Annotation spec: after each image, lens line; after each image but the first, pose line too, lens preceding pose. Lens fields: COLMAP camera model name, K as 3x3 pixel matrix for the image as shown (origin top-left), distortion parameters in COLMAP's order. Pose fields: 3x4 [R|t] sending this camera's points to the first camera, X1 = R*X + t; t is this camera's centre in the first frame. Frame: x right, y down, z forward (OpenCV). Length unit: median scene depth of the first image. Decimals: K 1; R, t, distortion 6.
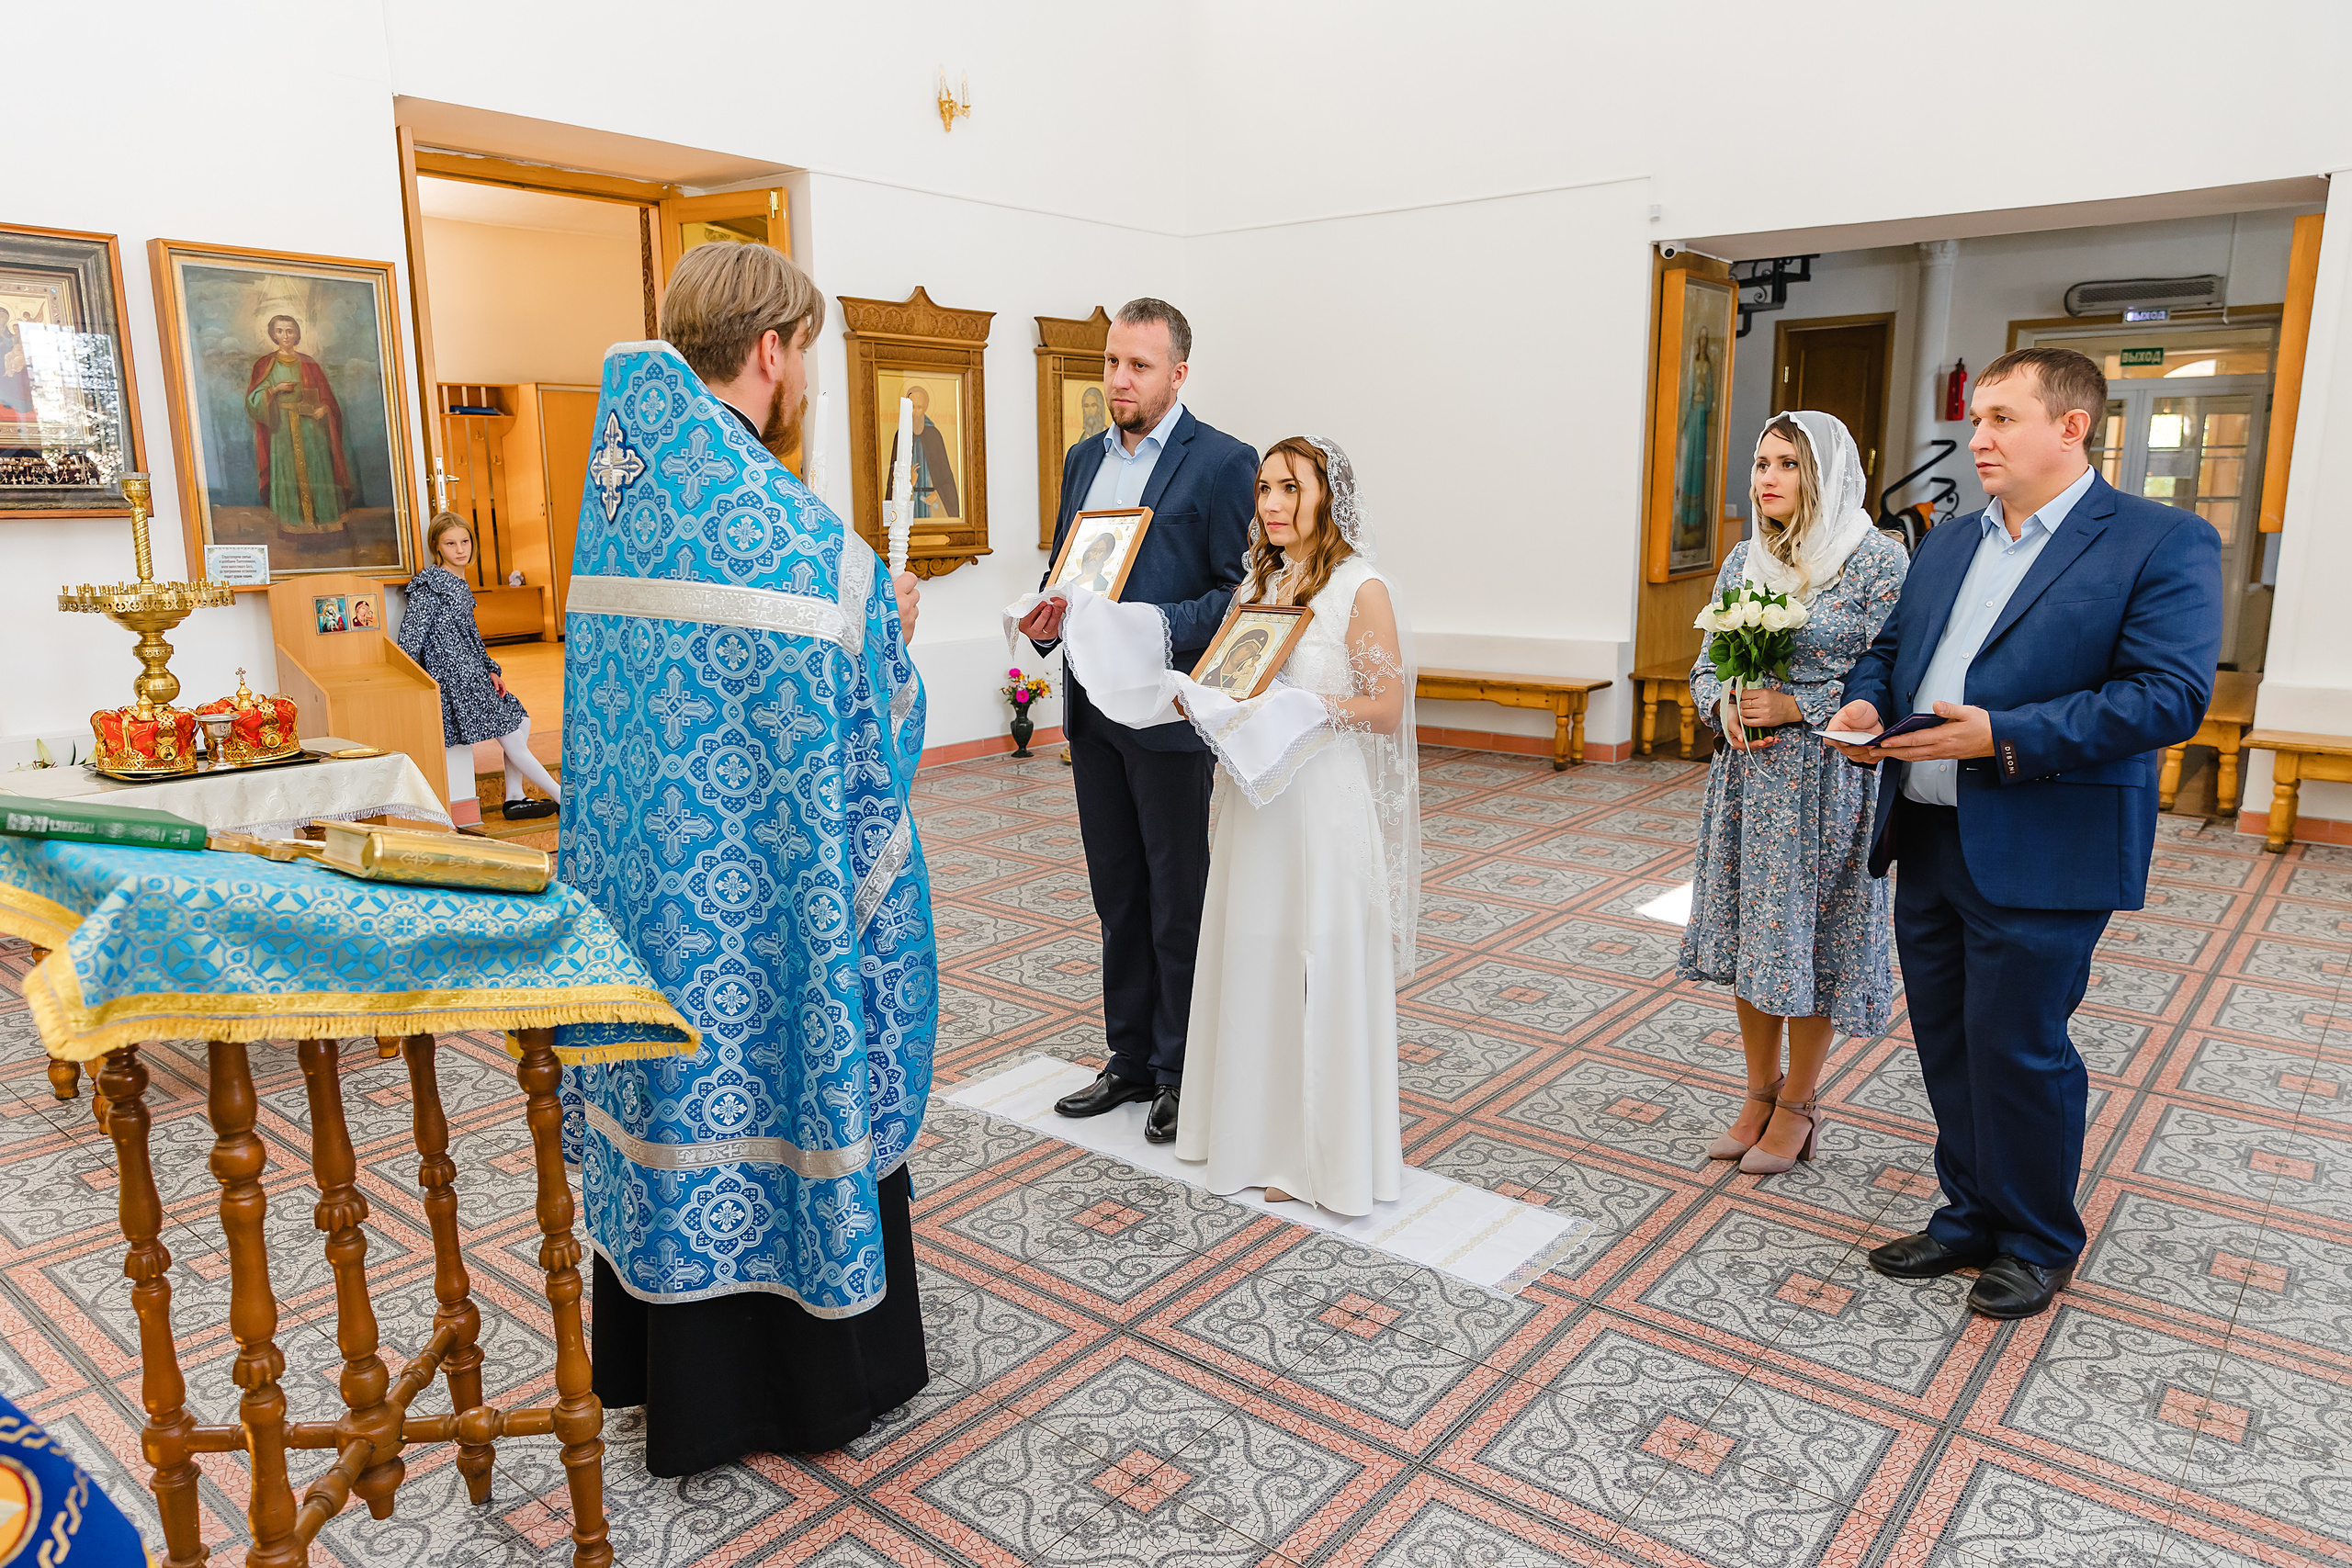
lens RADIAL K [[1574.1, 0, 1176.0], [0, 1574.1, 784.0], [0, 0, 1]] dist [0.005590, -0.000978]
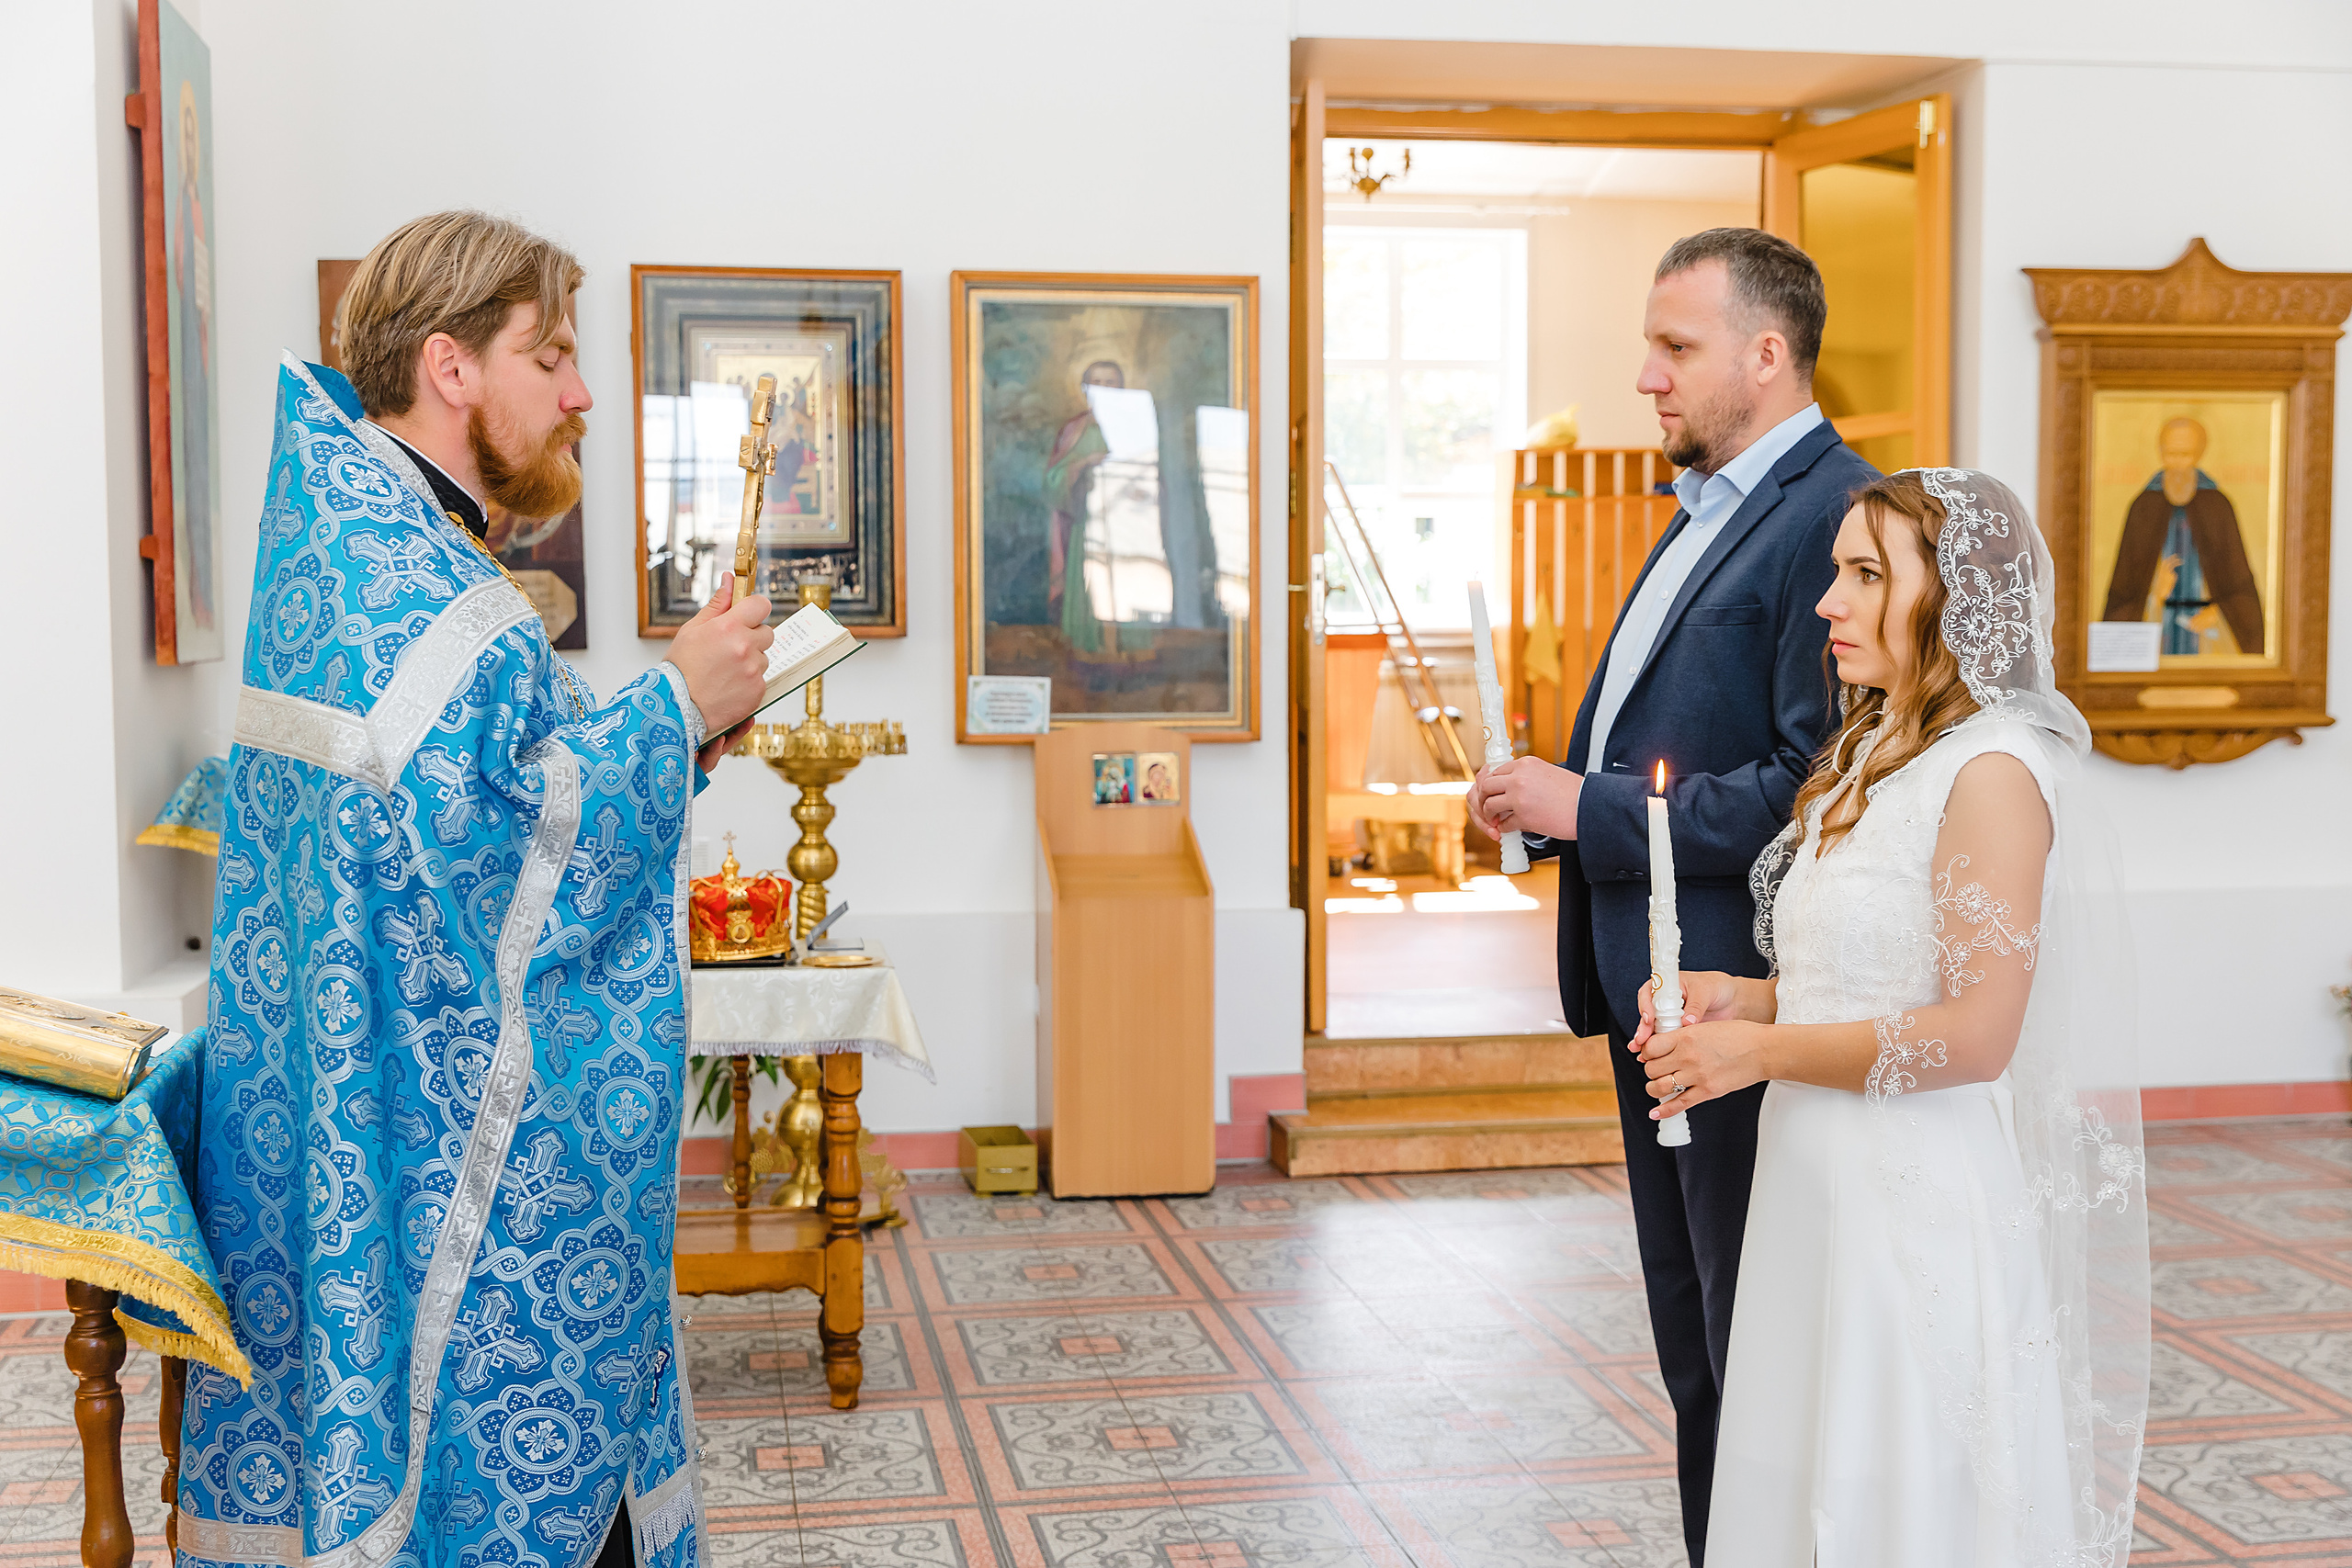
lens RADIAL K [[2769.8, 0, 1176.0], [0, 2769.8, 784.0], [0, 0, 1]] dist [0.010127, 0.005927]
pose [[0.758293, 0.041215, -0.650610, 0.215211], [-0.122064, 0.989326, -0.079595, -0.009468], [0.640384, 0.139773, 0.755229, 0.079481]]
